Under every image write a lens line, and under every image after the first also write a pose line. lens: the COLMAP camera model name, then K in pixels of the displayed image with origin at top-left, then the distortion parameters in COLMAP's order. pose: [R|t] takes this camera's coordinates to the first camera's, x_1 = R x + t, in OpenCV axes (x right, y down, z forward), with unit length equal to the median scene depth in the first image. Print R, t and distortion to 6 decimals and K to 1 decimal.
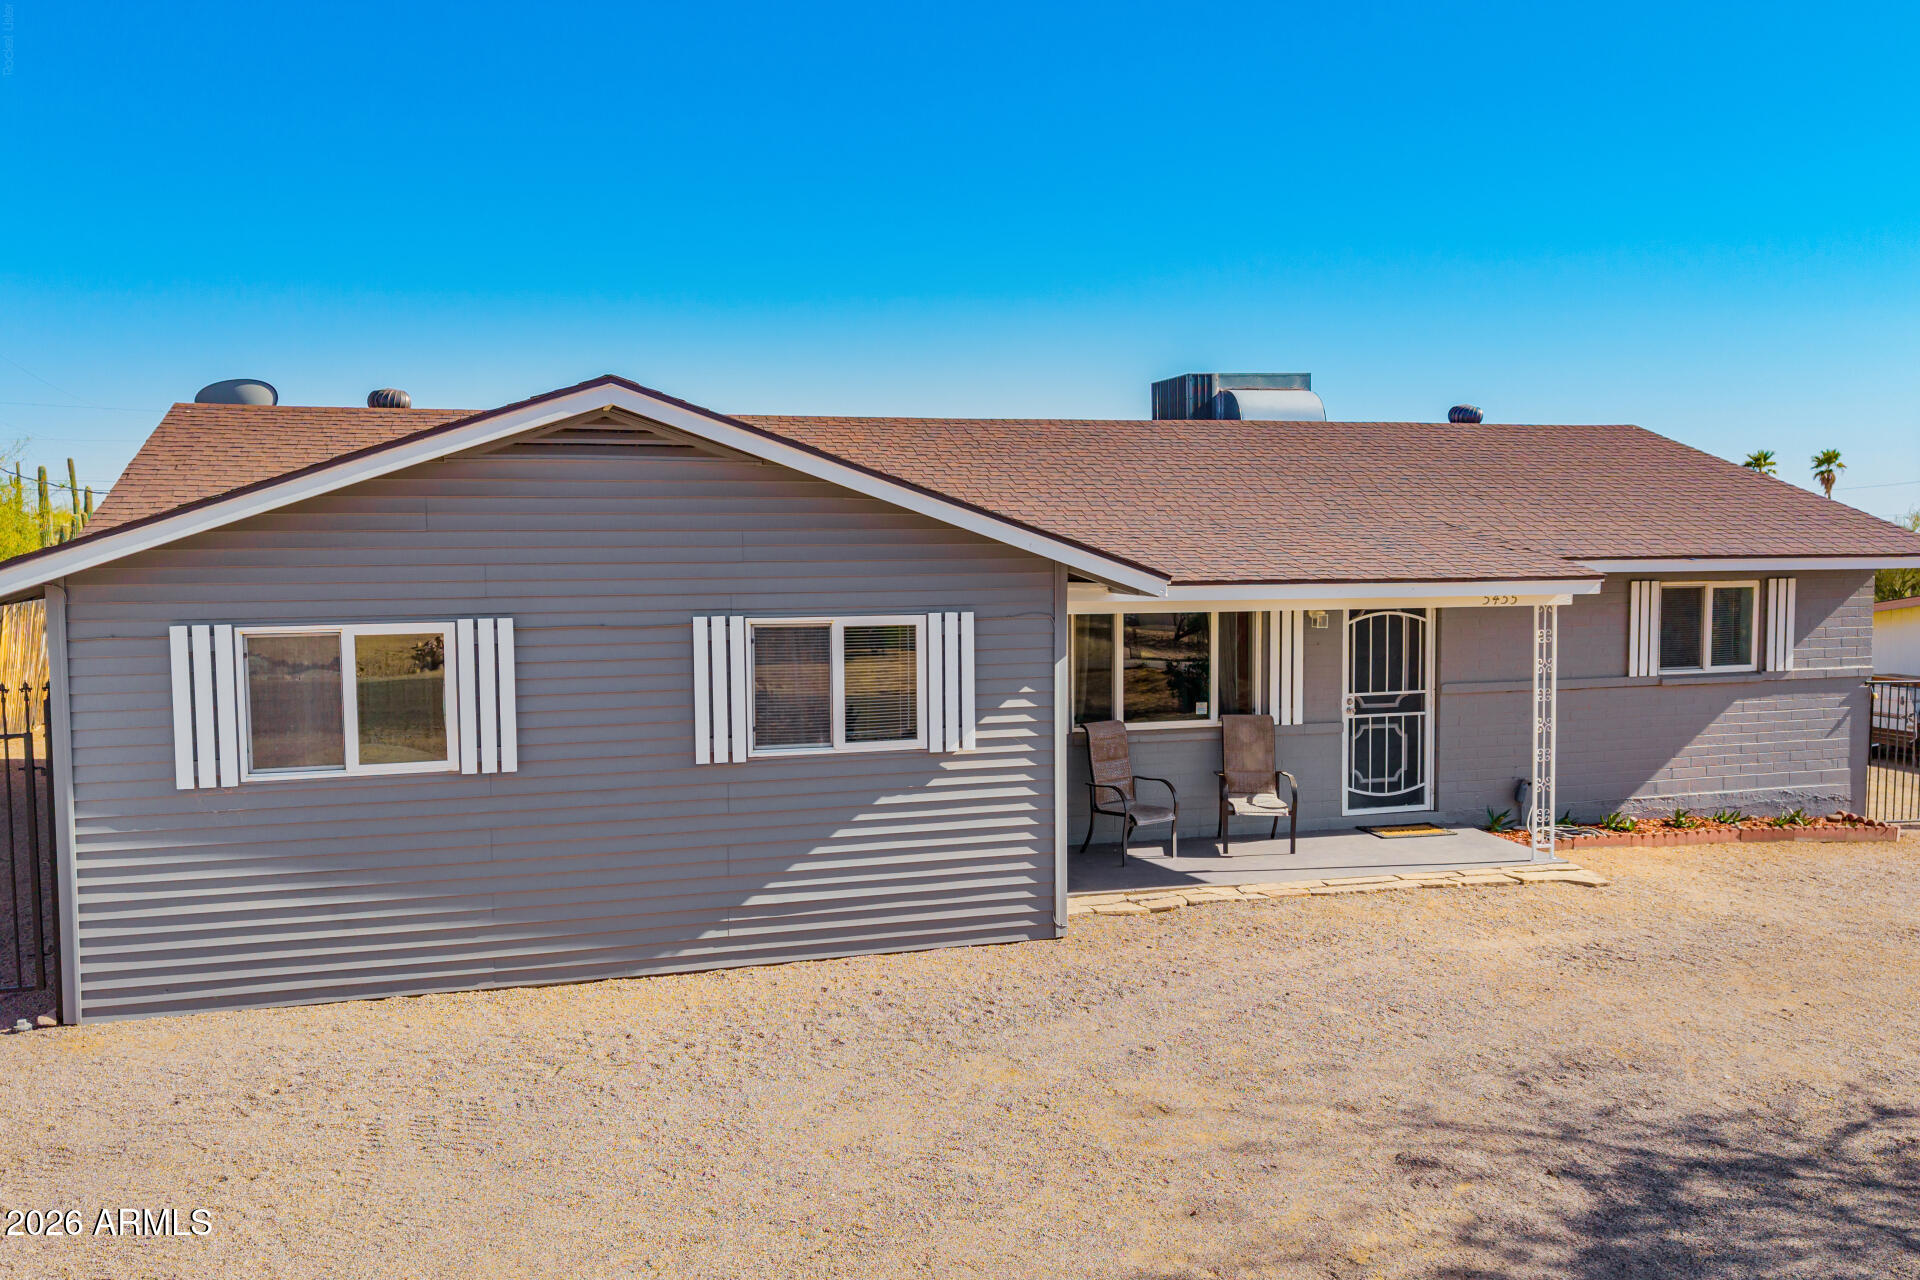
lens RADIAL K [[1524.7, 0, 960.7], [0, 1524.7, 647.2], [0, 0, 1]] dist [0.086724, -0.144685]
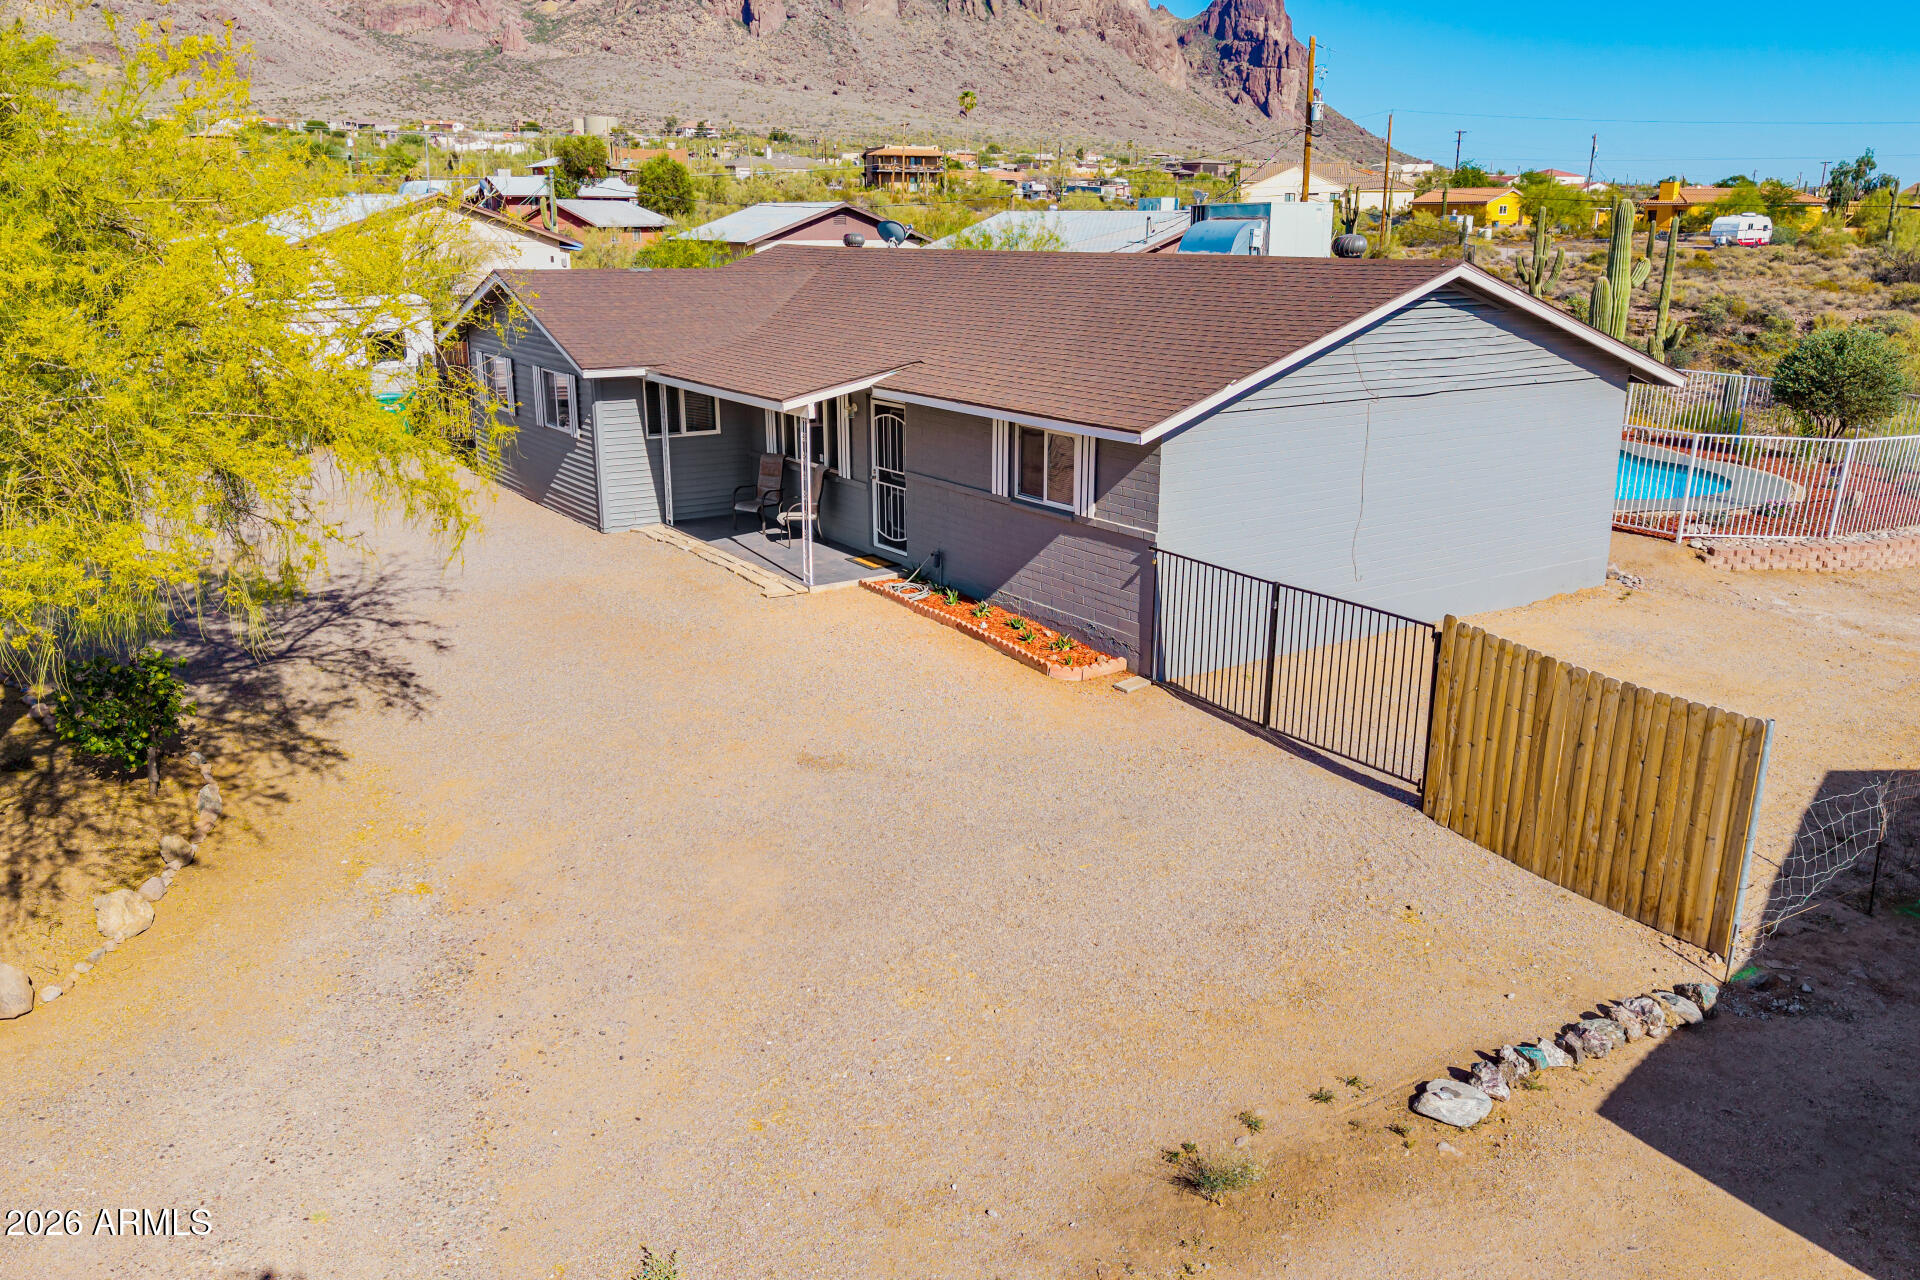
lens RADIAL K [[1542.7, 0, 968.1], [0, 1542.7, 636.4], [0, 0, 1]] dist [0.015373, -0.001742]
pose [[0.275896, 0.256370, -0.926367, 2.339502], [-0.076429, 0.966573, 0.244734, -0.251160], [0.958144, 0.003280, 0.286267, 0.897340]]
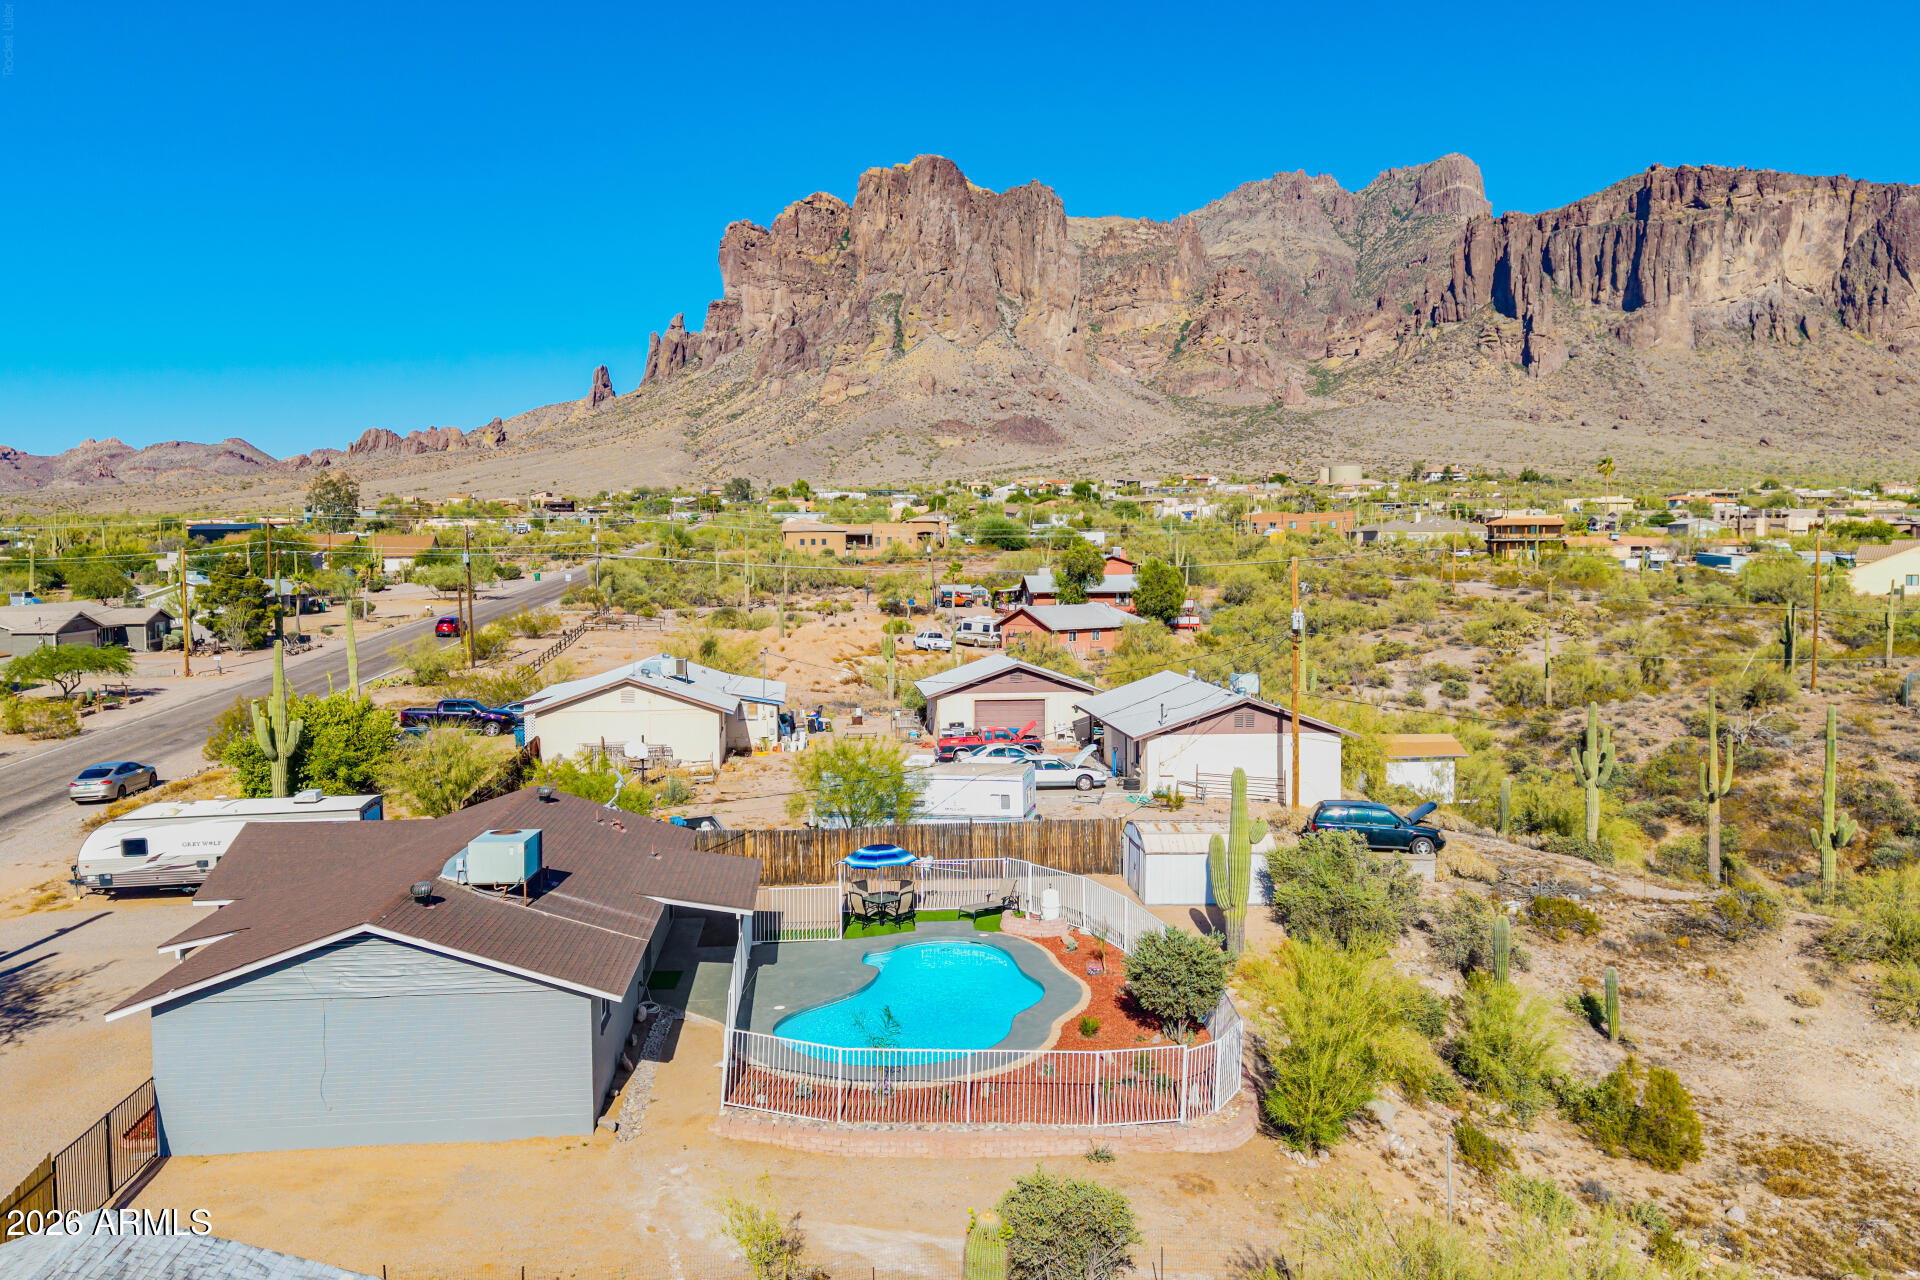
lens RADIAL K [[1542.3, 0, 959.0], [0, 1542.3, 642.4], [0, 0, 1]] dist [0.018022, -0.013092]
pose [[-0.221748, 0.066564, -0.972829, 3.244479], [-0.068895, 0.994105, 0.083724, -1.075160], [0.972667, 0.085589, -0.215855, 3.485618]]
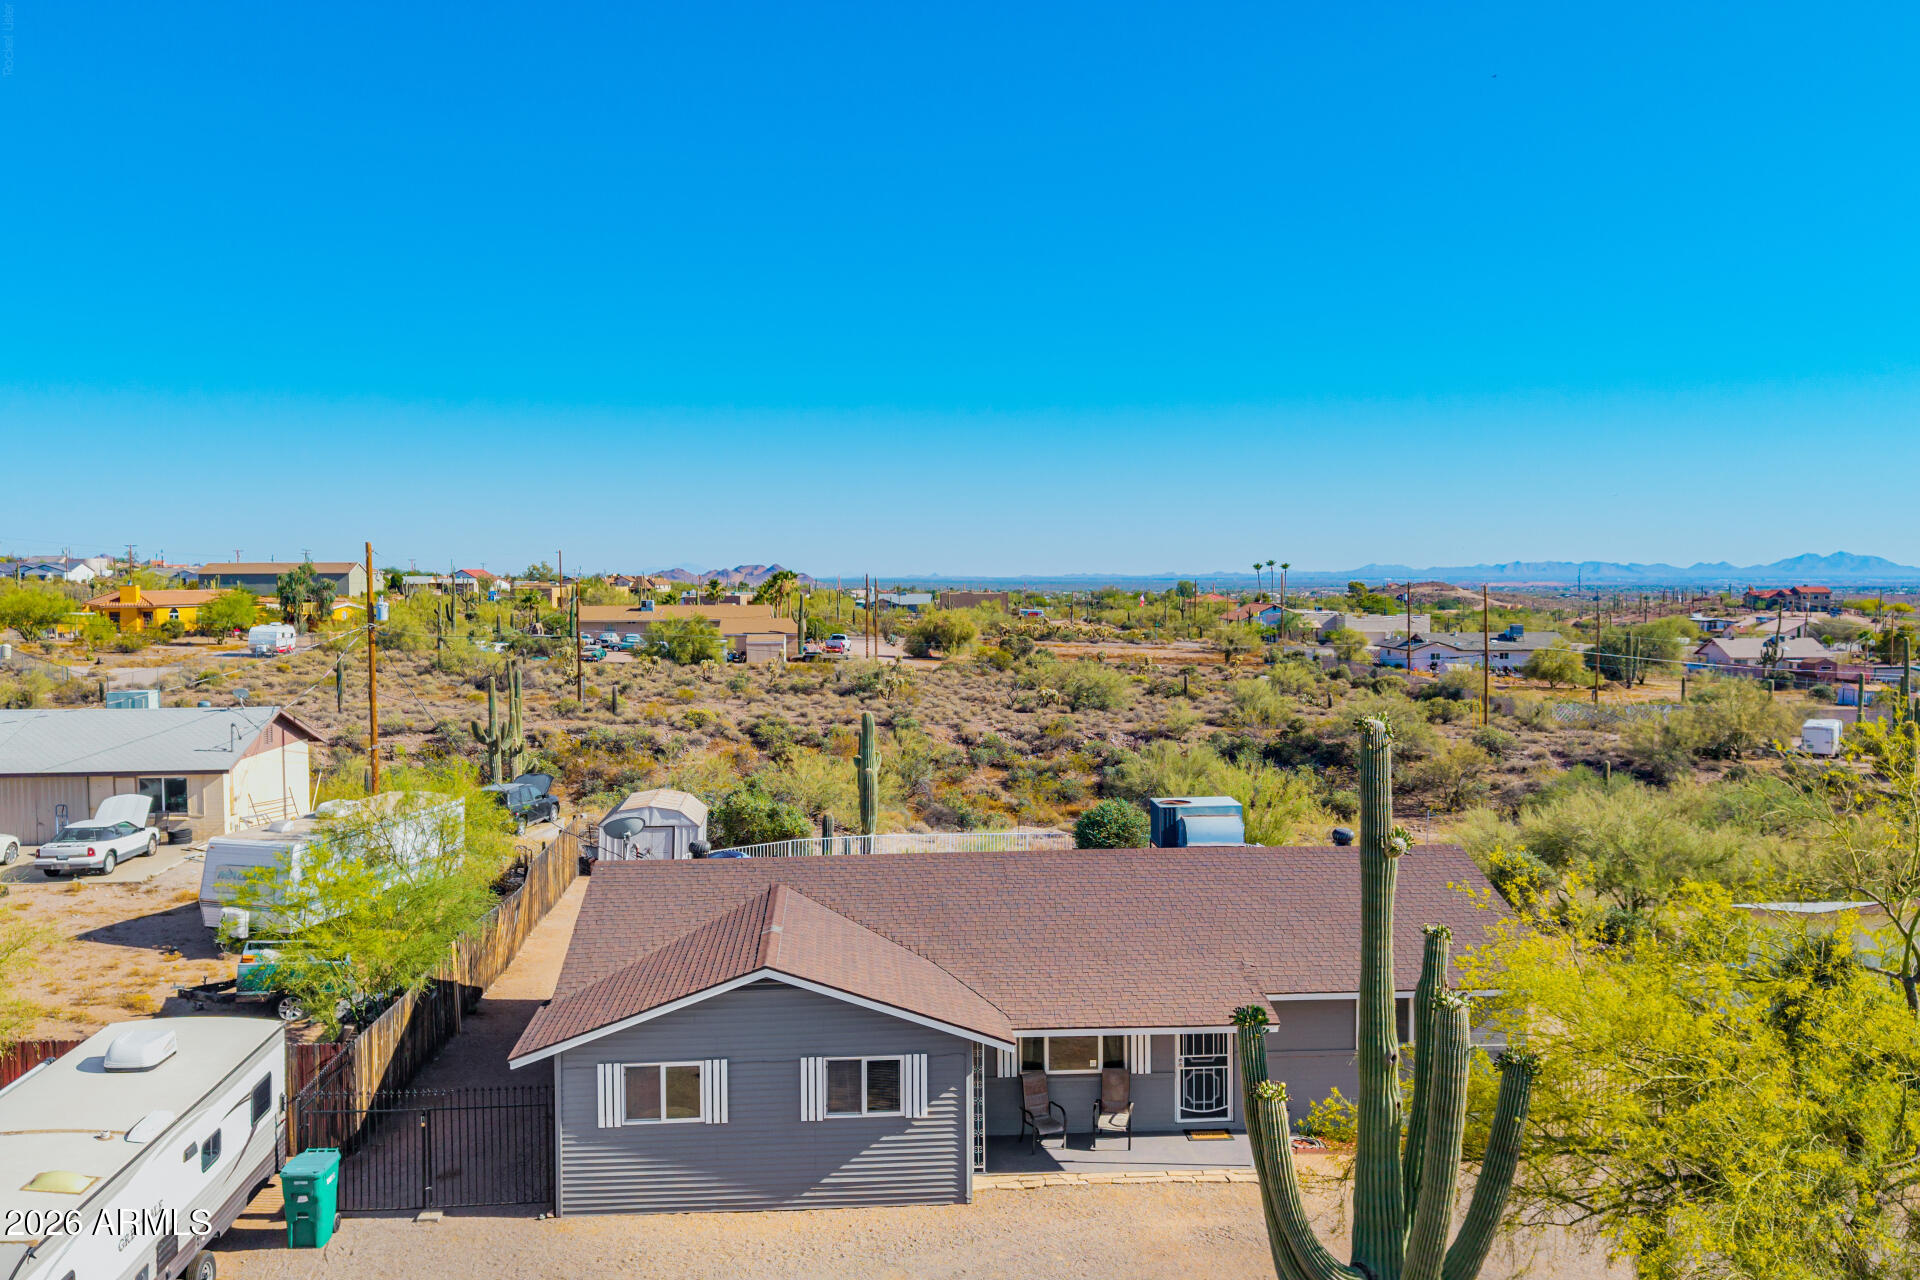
lens RADIAL K [[1518.2, 0, 954.7], [0, 1518.2, 646.6], [0, 0, 1]] dist [0.089336, -0.241277]
pose [[0.974626, 0.011855, -0.223525, 0.538014], [-0.016896, 0.999644, -0.020653, -0.571500], [0.223201, 0.023905, 0.974479, -1.171262]]
